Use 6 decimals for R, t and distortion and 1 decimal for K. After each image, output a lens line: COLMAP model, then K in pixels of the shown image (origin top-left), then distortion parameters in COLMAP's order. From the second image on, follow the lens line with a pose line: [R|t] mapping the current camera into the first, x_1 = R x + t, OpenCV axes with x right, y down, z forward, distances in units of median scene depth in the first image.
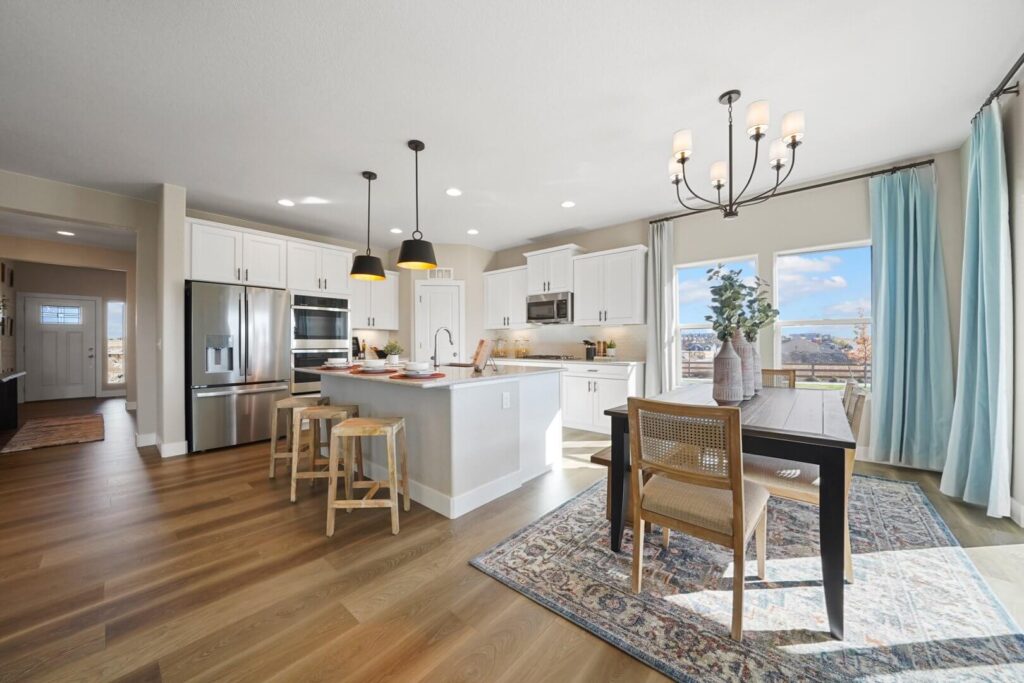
lens RADIAL K [[359.4, 0, 524.0], [0, 359.4, 342.9], [0, 0, 1]] dist [-0.016224, 0.001068]
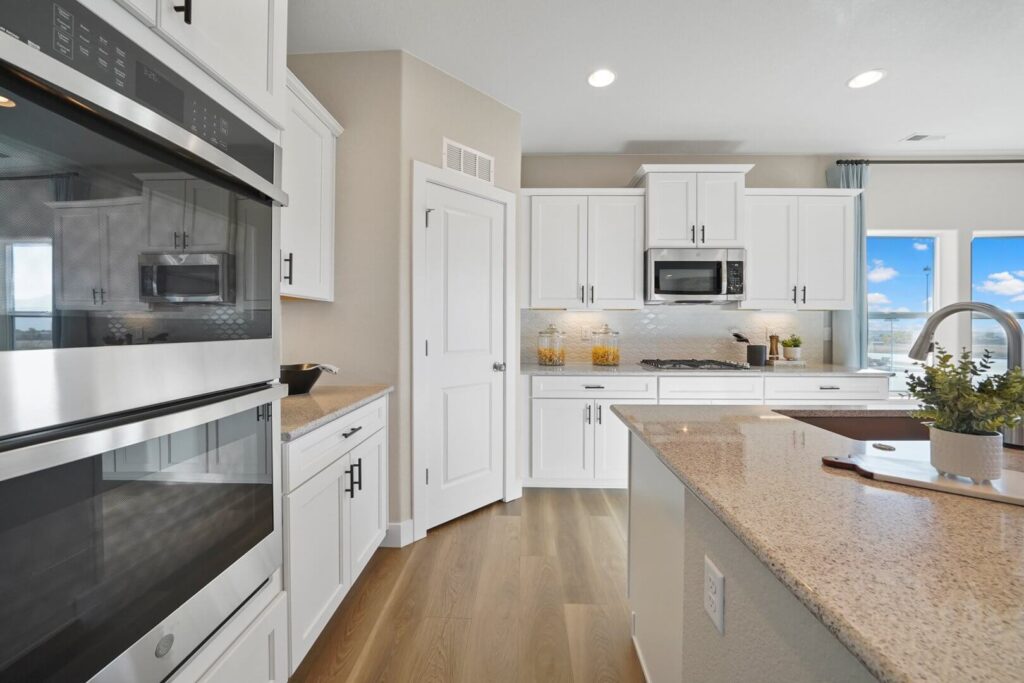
lens RADIAL K [[389.8, 0, 508.8], [0, 389.8, 331.8], [0, 0, 1]] dist [-0.015739, 0.000590]
pose [[0.784293, 0.002065, 0.620387, -0.539917], [-0.002312, 0.999997, -0.000405, -0.009537], [-0.620386, -0.001117, 0.784296, 0.740957]]
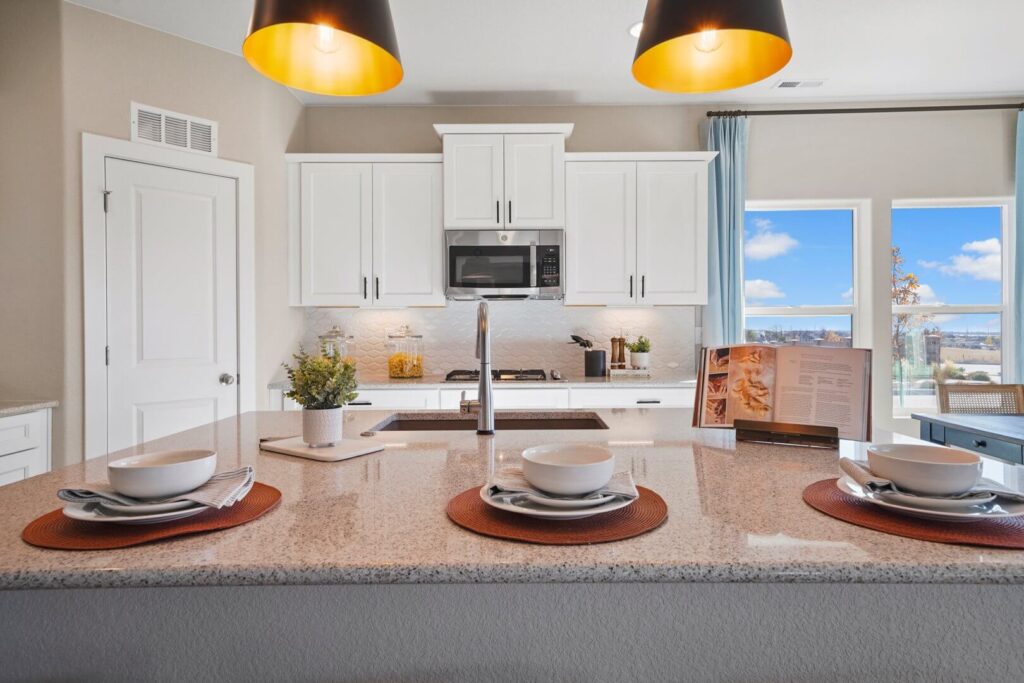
lens RADIAL K [[620.1, 0, 511.1], [0, 620.1, 341.2], [0, 0, 1]] dist [0.022371, 0.002468]
pose [[0.770304, -0.008969, 0.637614, -0.421262], [0.006229, 0.999959, 0.006541, -0.006557], [-0.637646, -0.001066, 0.770328, 0.431021]]
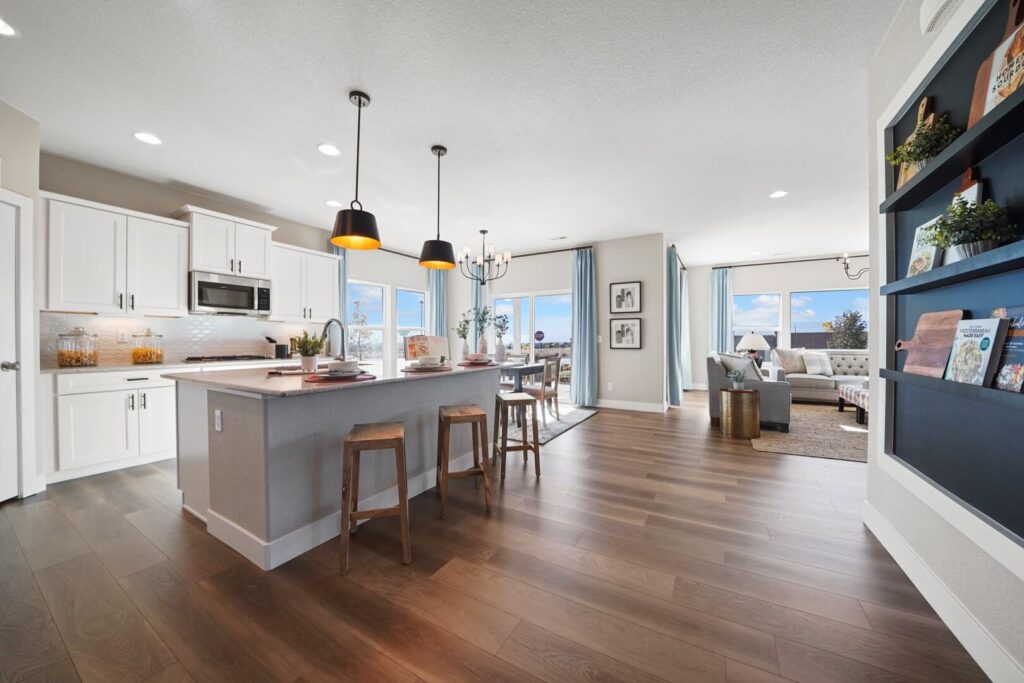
lens RADIAL K [[359.4, 0, 510.9], [0, 359.4, 341.9], [0, 0, 1]] dist [-0.016224, 0.001068]
pose [[-0.163022, 0.002833, 0.986618, -0.806920], [0.010300, 0.999946, -0.001170, 0.011888], [-0.986569, 0.009972, -0.163042, 0.563502]]
